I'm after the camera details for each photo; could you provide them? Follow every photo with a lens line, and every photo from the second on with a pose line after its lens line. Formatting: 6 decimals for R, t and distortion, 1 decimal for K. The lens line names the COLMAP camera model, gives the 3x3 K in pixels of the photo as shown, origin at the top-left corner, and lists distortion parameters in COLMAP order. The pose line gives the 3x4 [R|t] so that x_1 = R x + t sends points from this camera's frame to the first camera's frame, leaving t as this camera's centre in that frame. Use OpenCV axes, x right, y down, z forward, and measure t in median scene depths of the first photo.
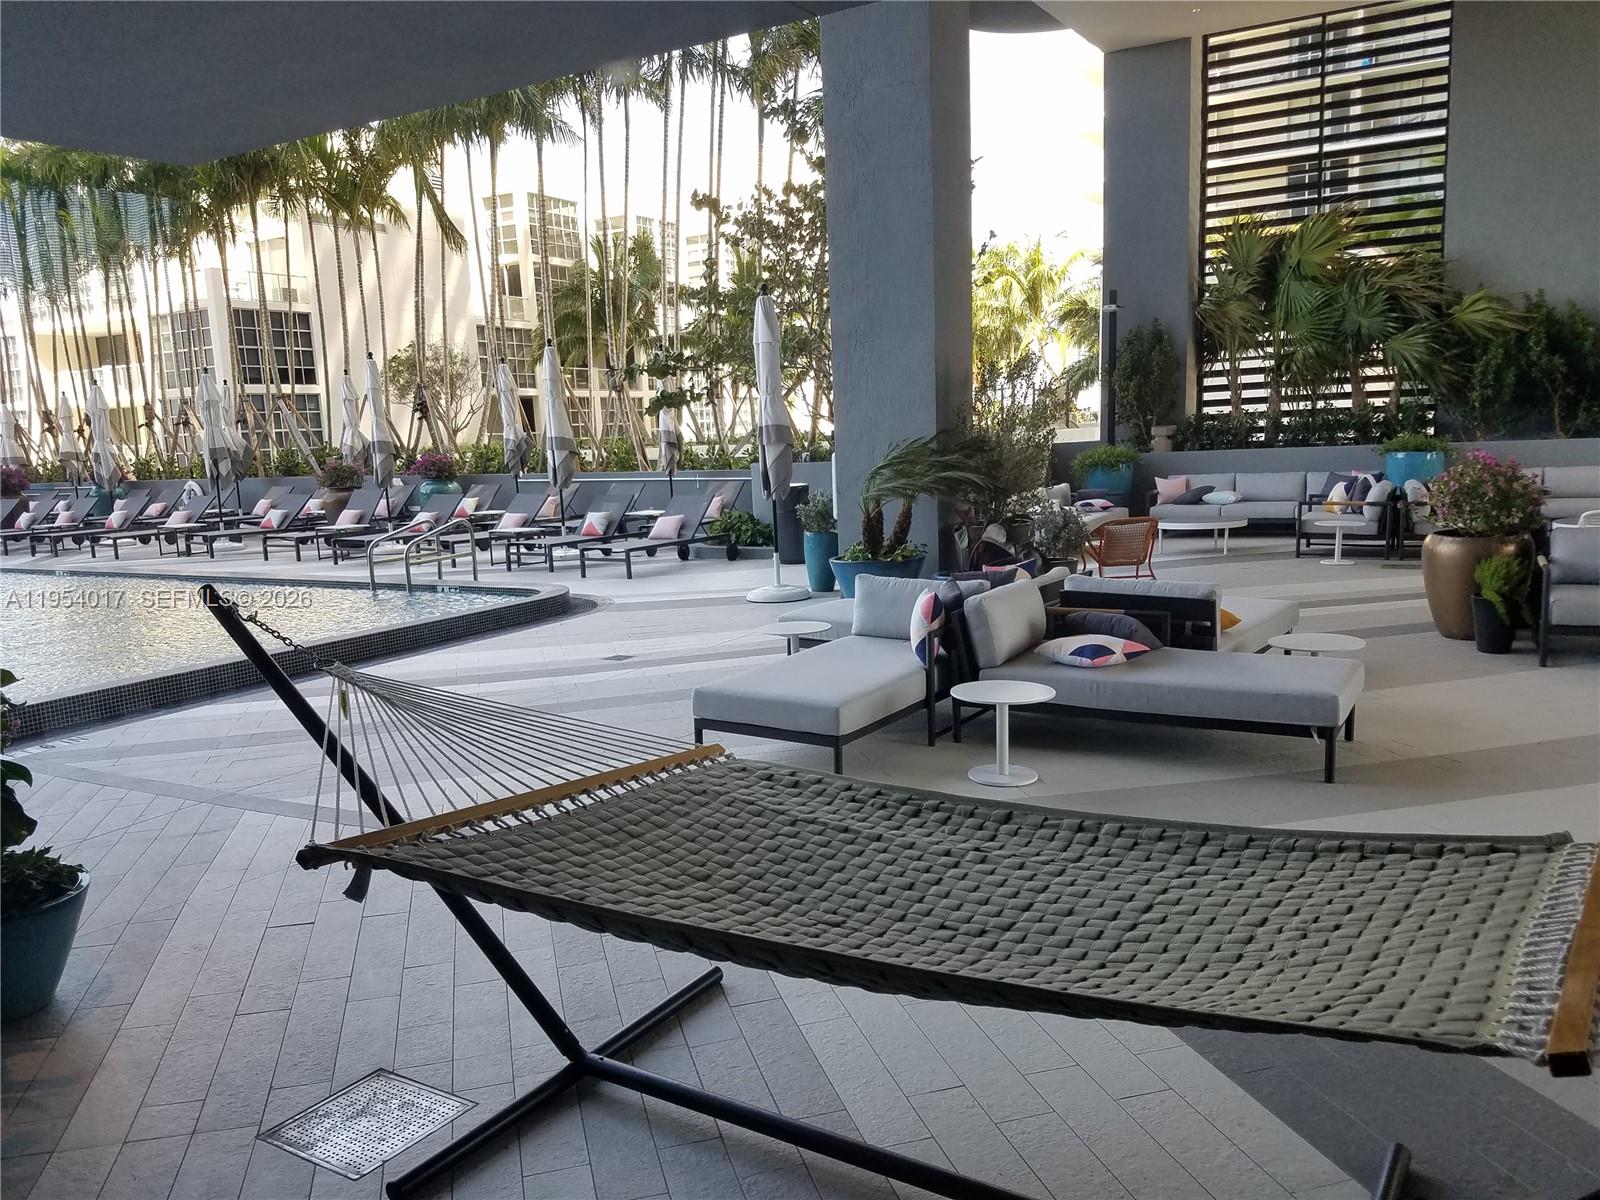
lens RADIAL K [[1233.9, 0, 792.7], [0, 1233.9, 607.4], [0, 0, 1]] dist [0.016608, -0.097112]
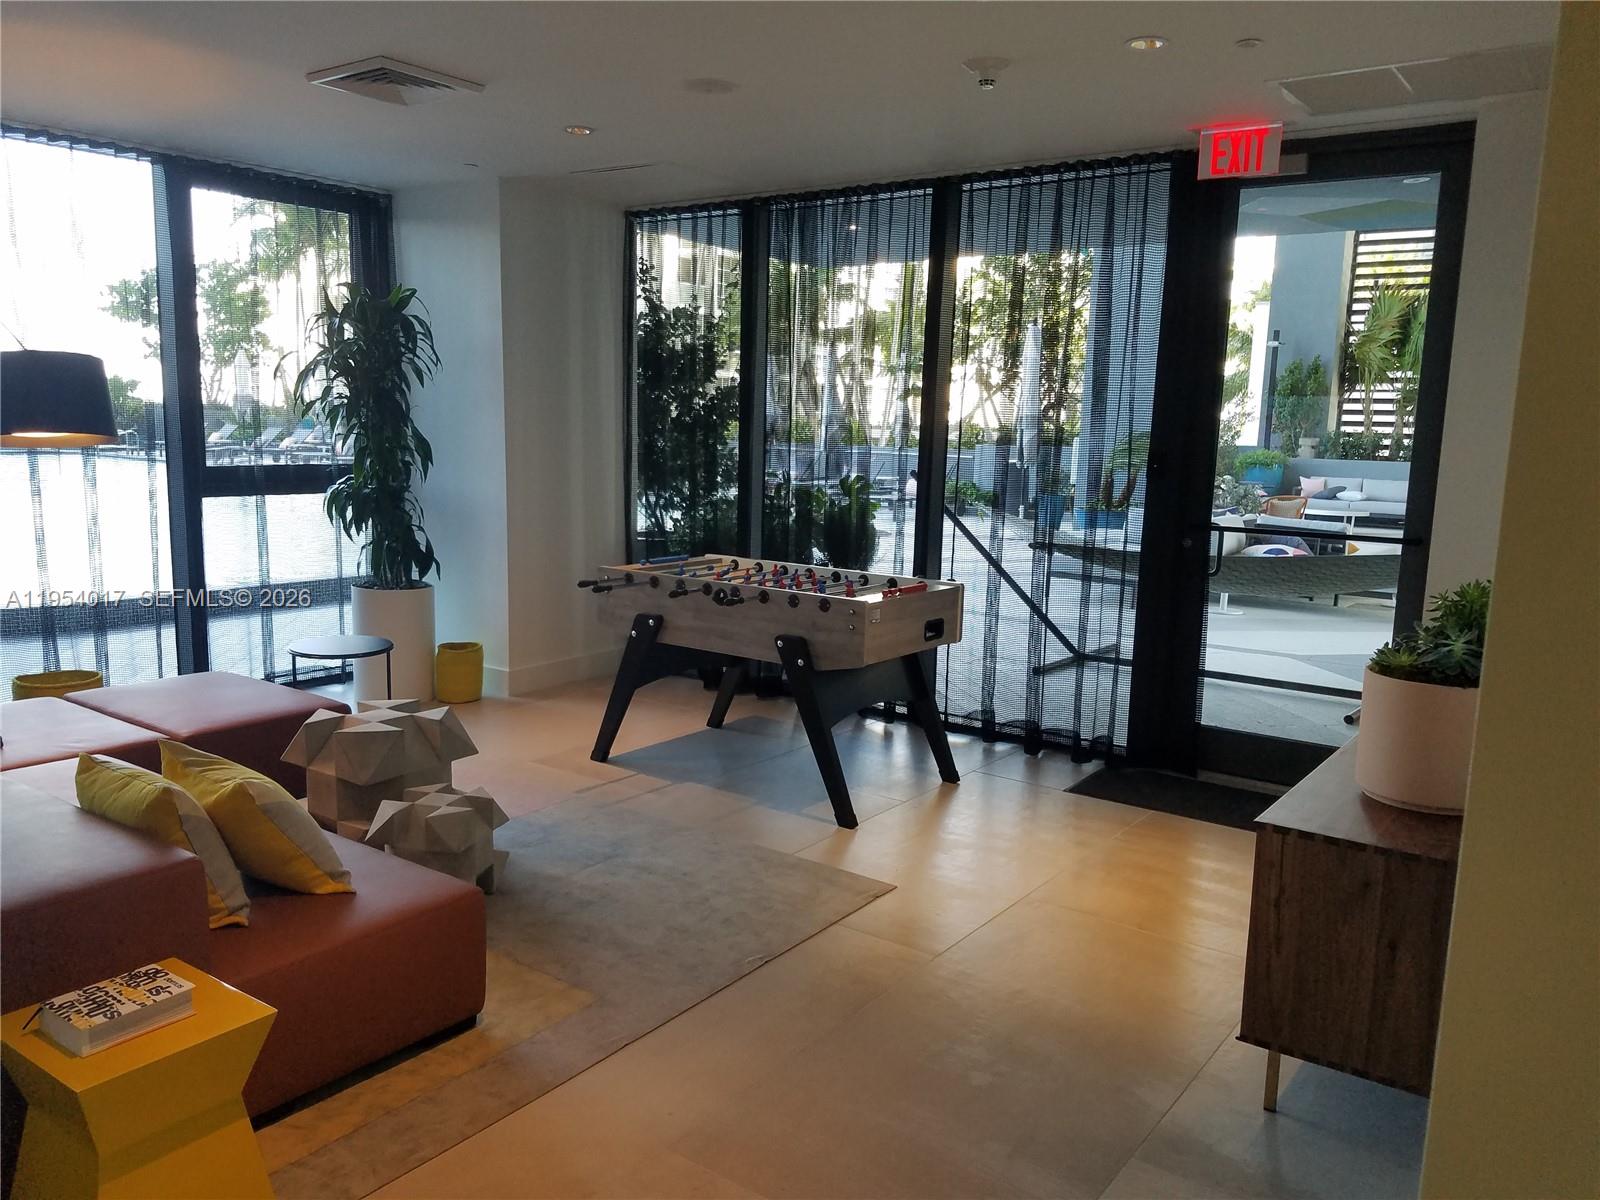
lens RADIAL K [[1233.9, 0, 800.9], [0, 1233.9, 592.7], [0, 0, 1]] dist [0.016608, -0.097112]
pose [[0.993763, 0.082807, -0.074682, -0.115556], [-0.083106, 0.996540, -0.000890, 0.057935], [0.074350, 0.007091, 0.997207, -0.317544]]
